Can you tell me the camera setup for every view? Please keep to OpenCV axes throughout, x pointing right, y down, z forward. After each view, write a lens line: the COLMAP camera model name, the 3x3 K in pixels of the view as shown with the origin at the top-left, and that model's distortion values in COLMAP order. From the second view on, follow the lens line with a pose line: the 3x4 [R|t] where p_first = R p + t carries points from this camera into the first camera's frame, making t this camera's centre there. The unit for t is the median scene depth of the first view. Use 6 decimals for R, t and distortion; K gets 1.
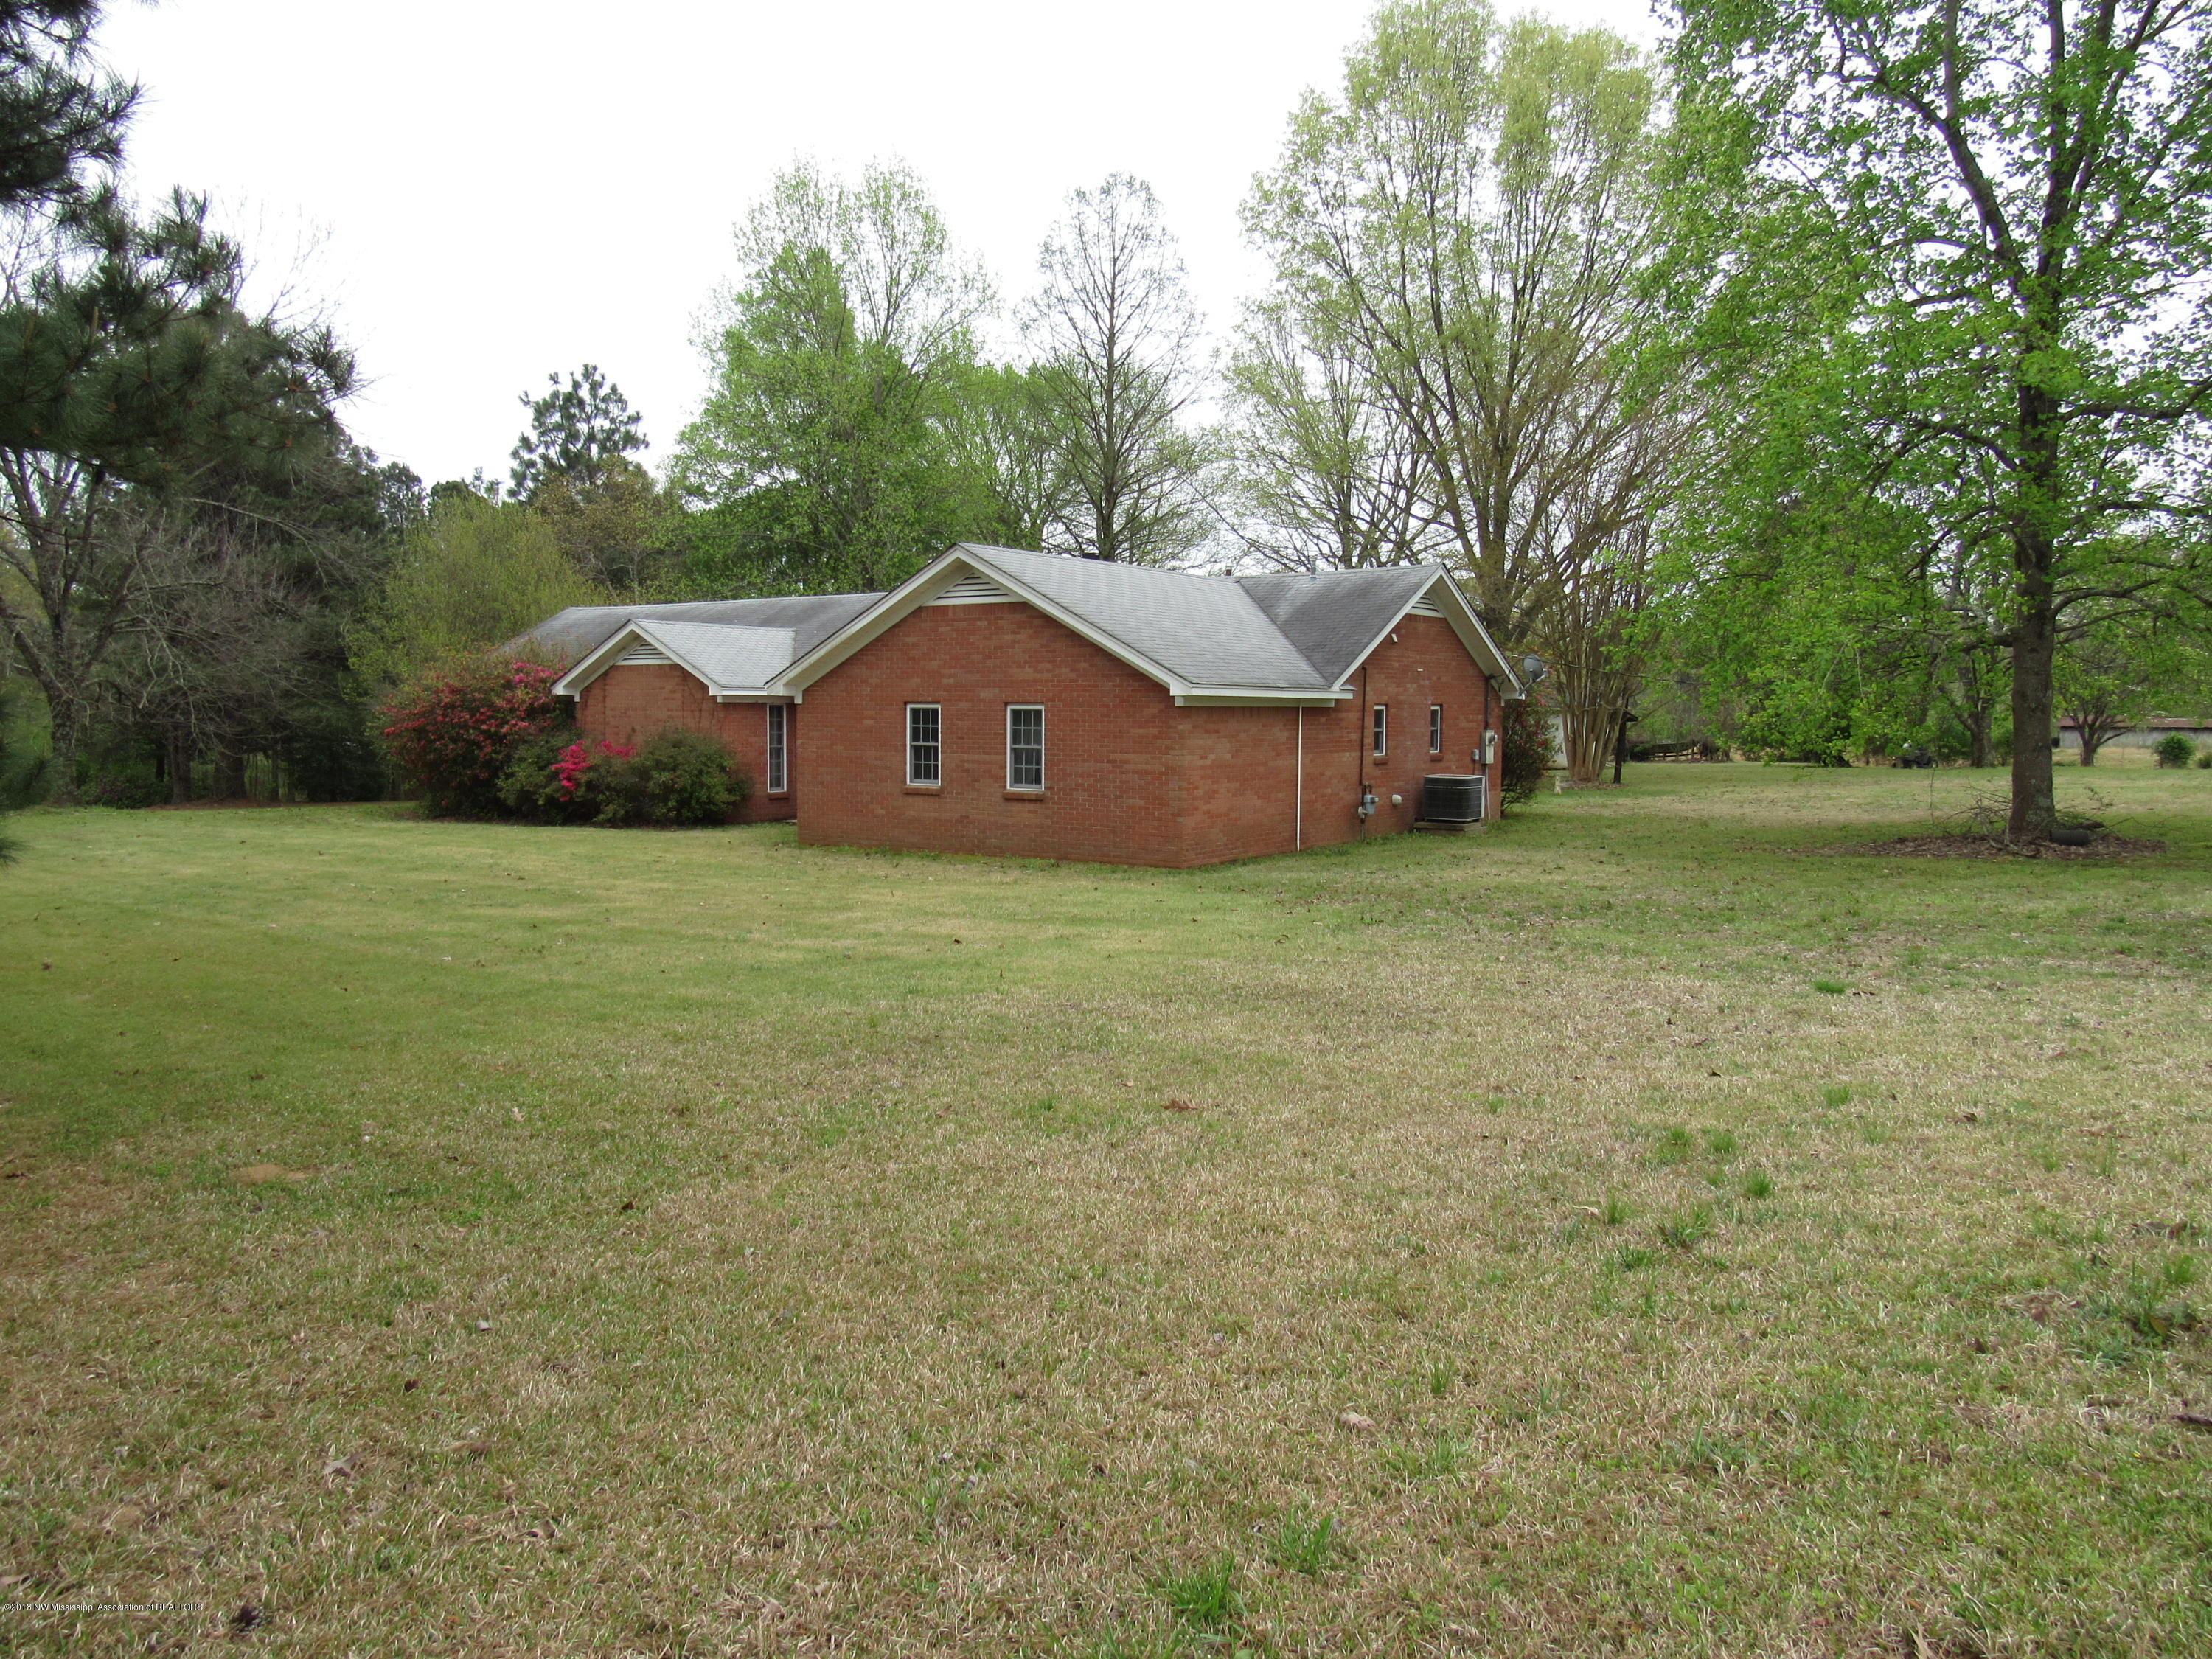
lens RADIAL K [[1956.8, 0, 1106.0], [0, 1956.8, 829.5], [0, 0, 1]] dist [-0.001983, -0.000727]
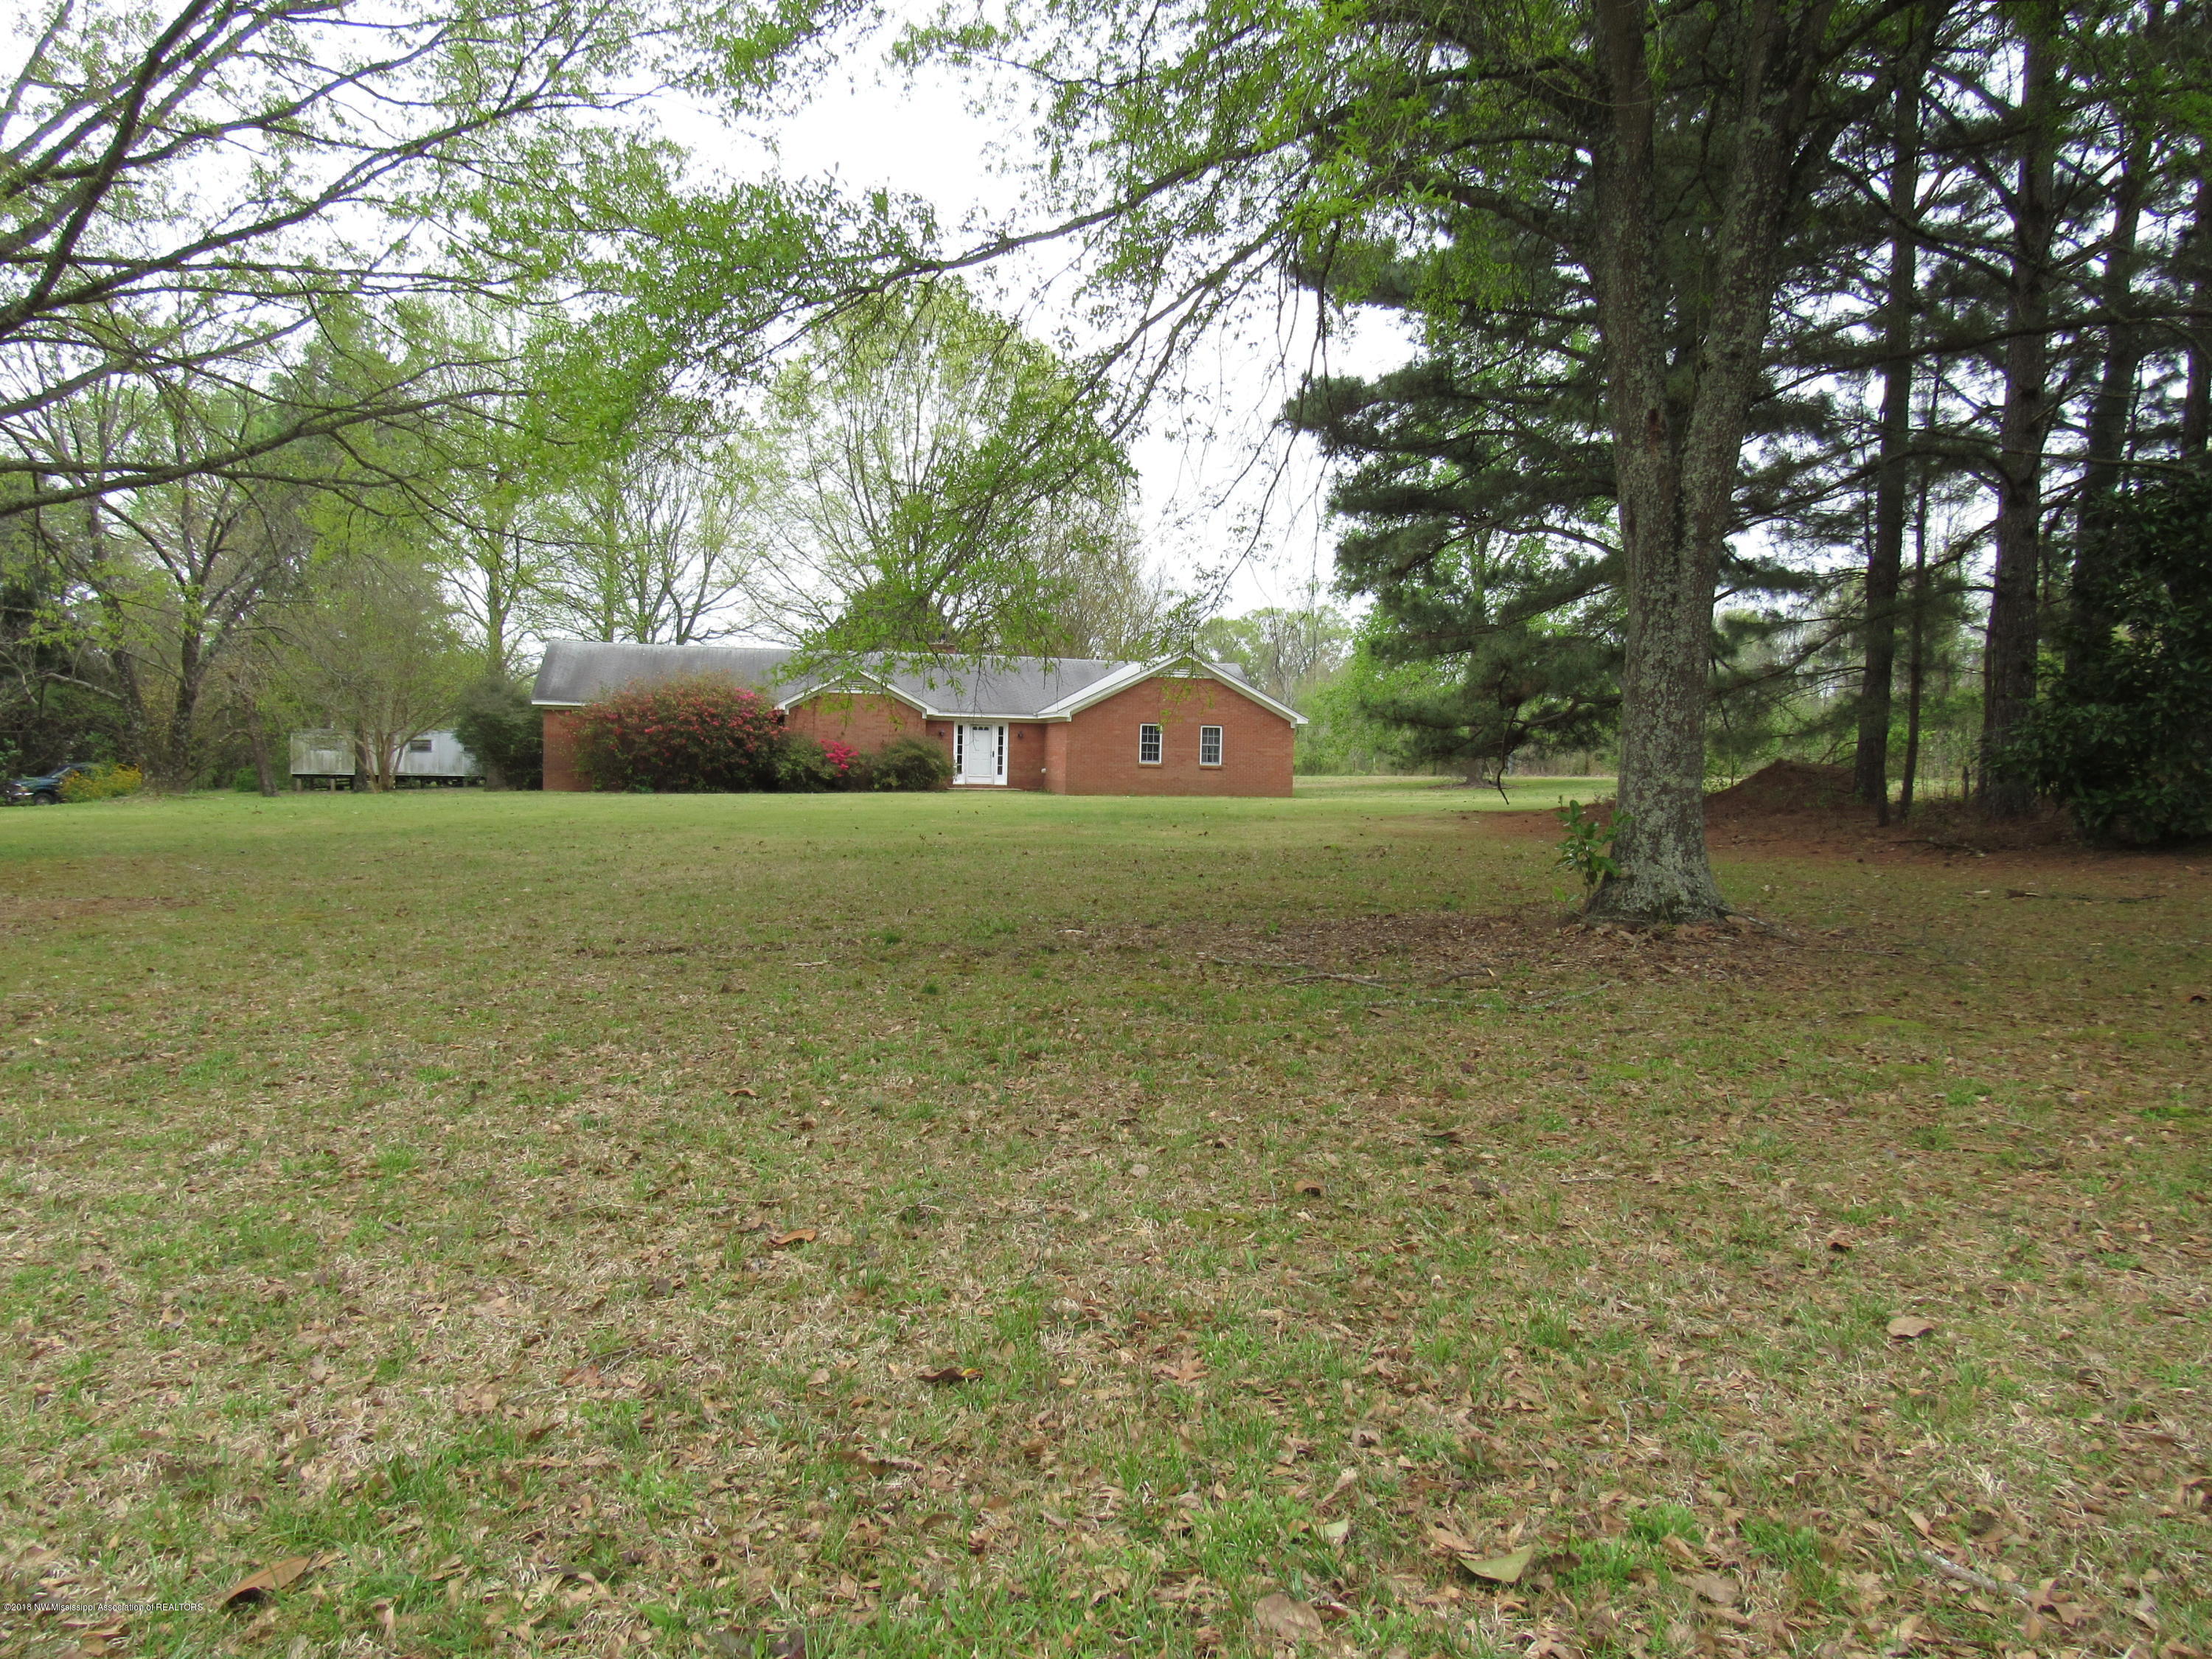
lens RADIAL K [[1681.5, 0, 1106.0], [0, 1681.5, 829.5], [0, 0, 1]] dist [-0.002054, -0.000401]
pose [[0.670074, -0.042568, 0.741073, -1.446061], [0.024271, 0.999077, 0.035443, -0.016485], [-0.741898, -0.005763, 0.670488, -0.164450]]
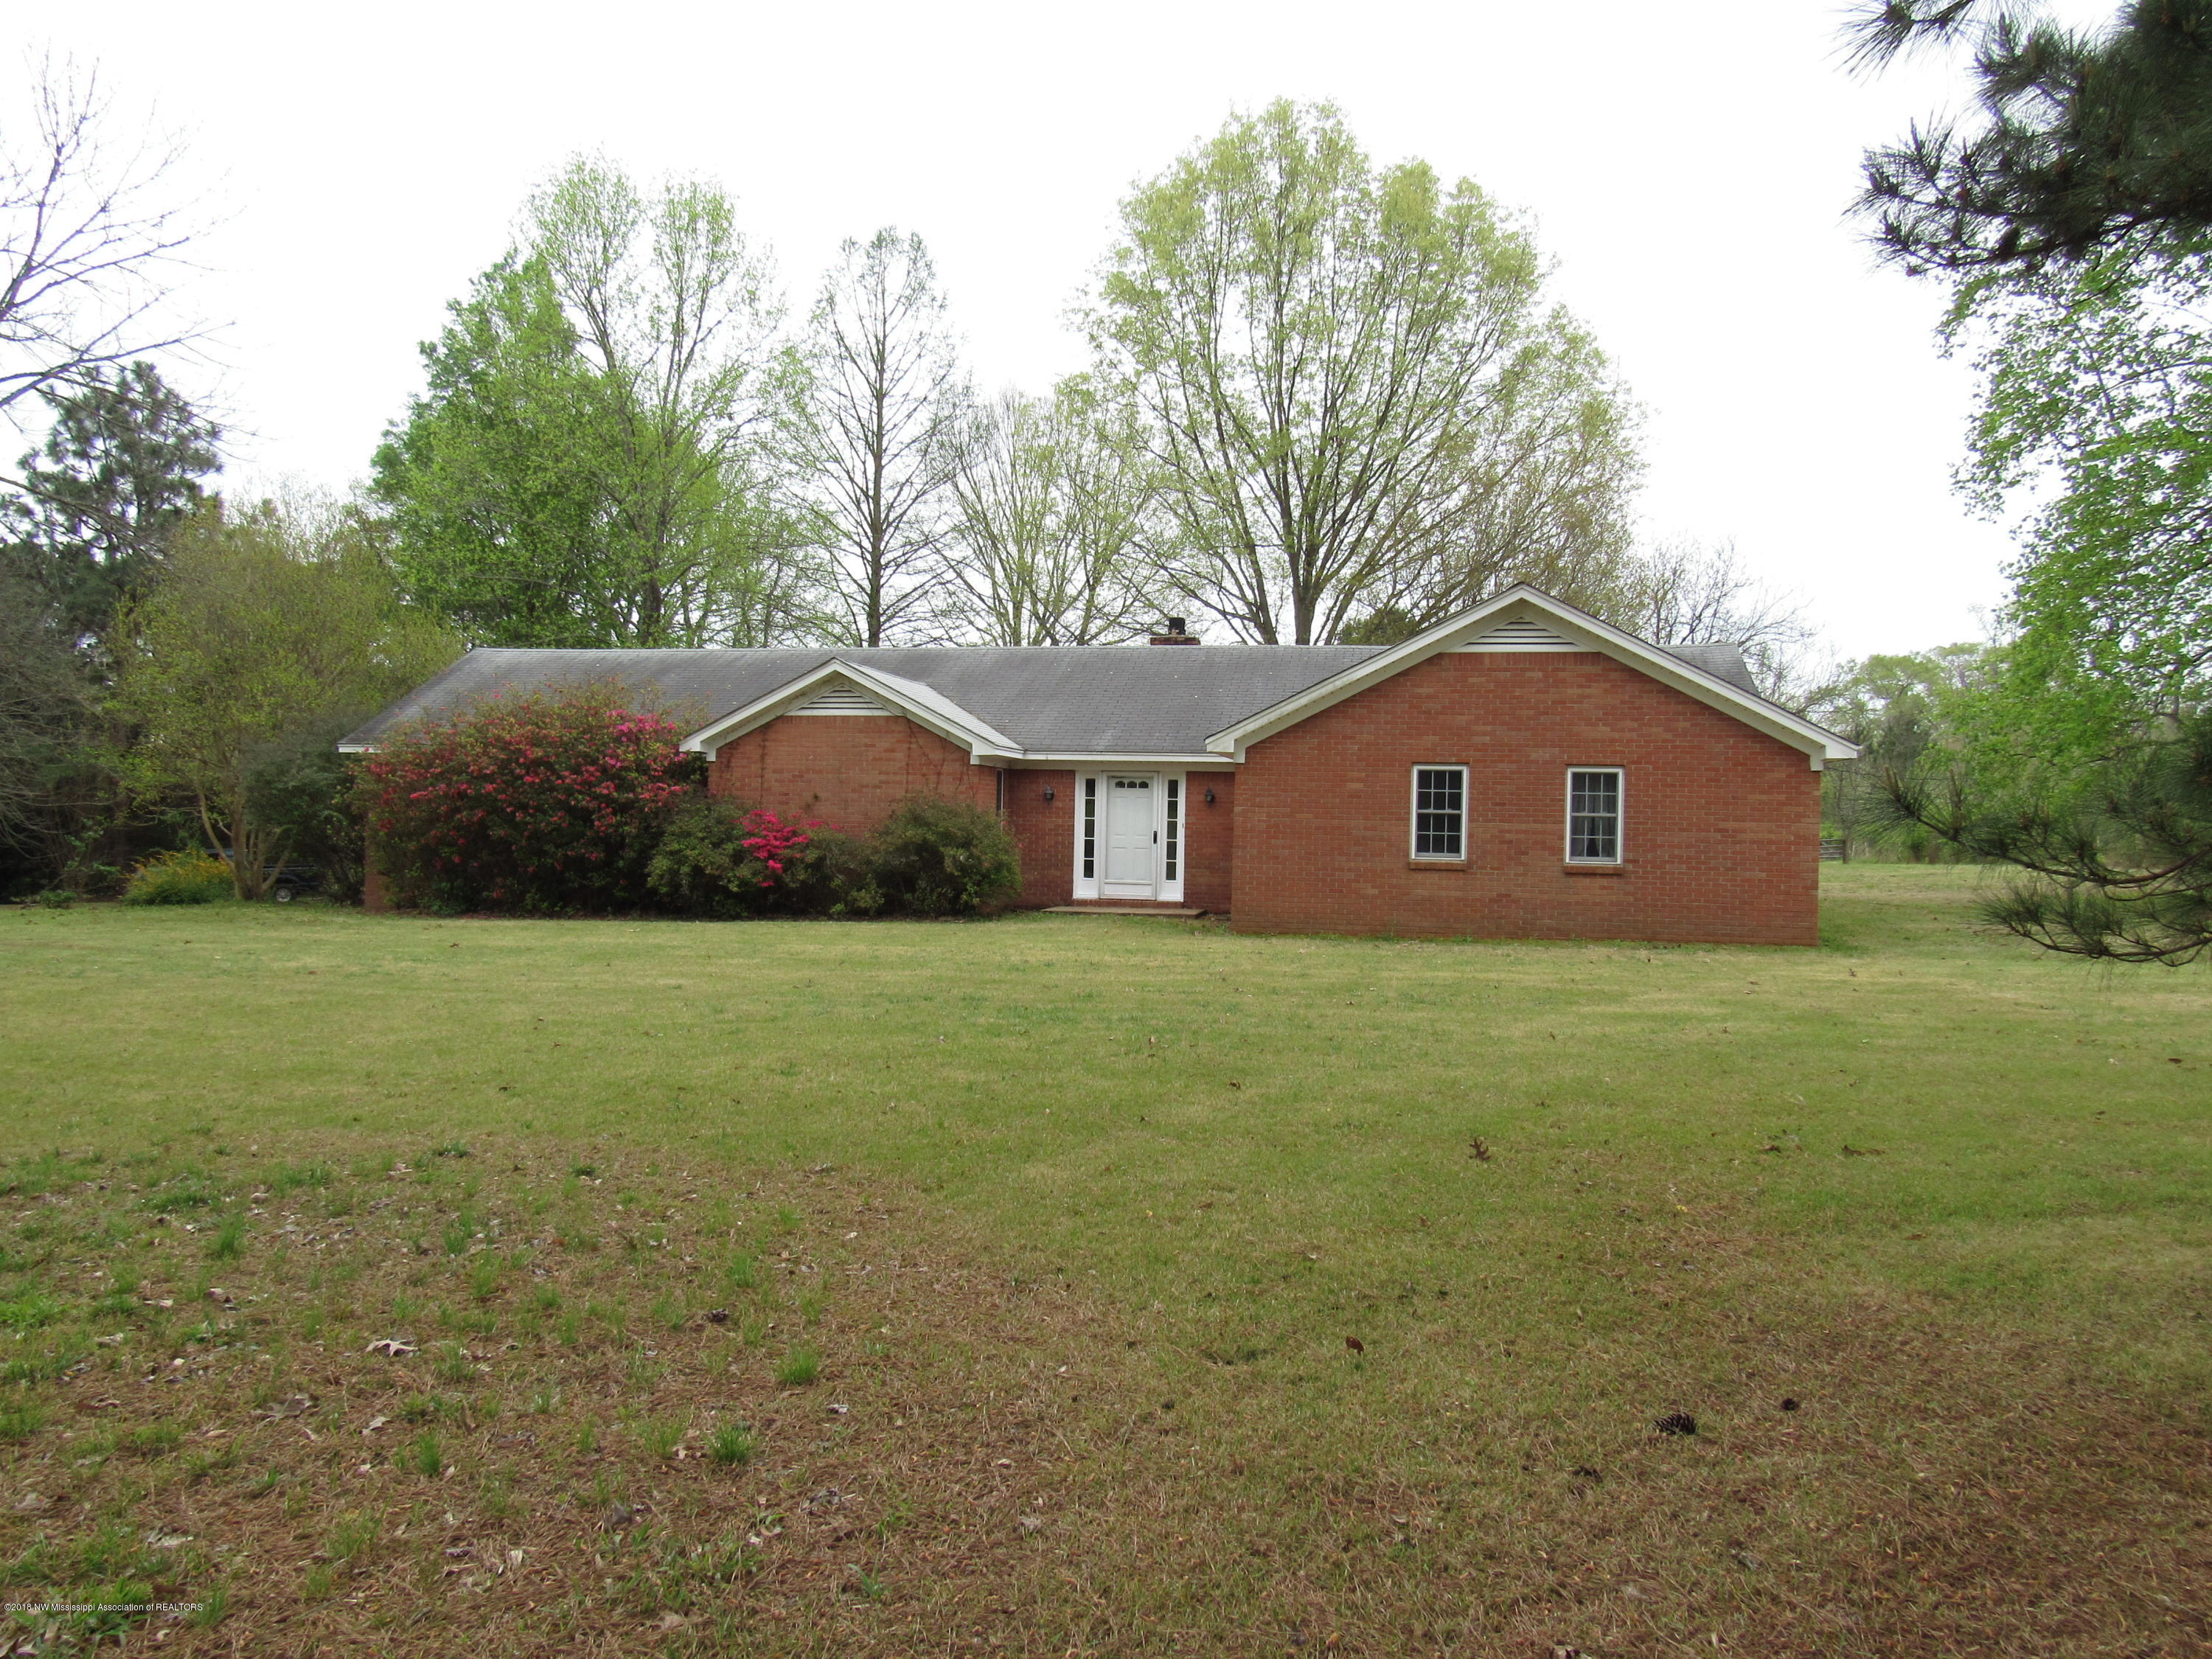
lens RADIAL K [[1681.5, 0, 1106.0], [0, 1681.5, 829.5], [0, 0, 1]] dist [-0.002054, -0.000401]
pose [[0.899191, -0.013681, 0.437342, -0.549199], [0.023717, 0.999566, -0.017494, -0.026150], [-0.436913, 0.026103, 0.899125, 0.391022]]
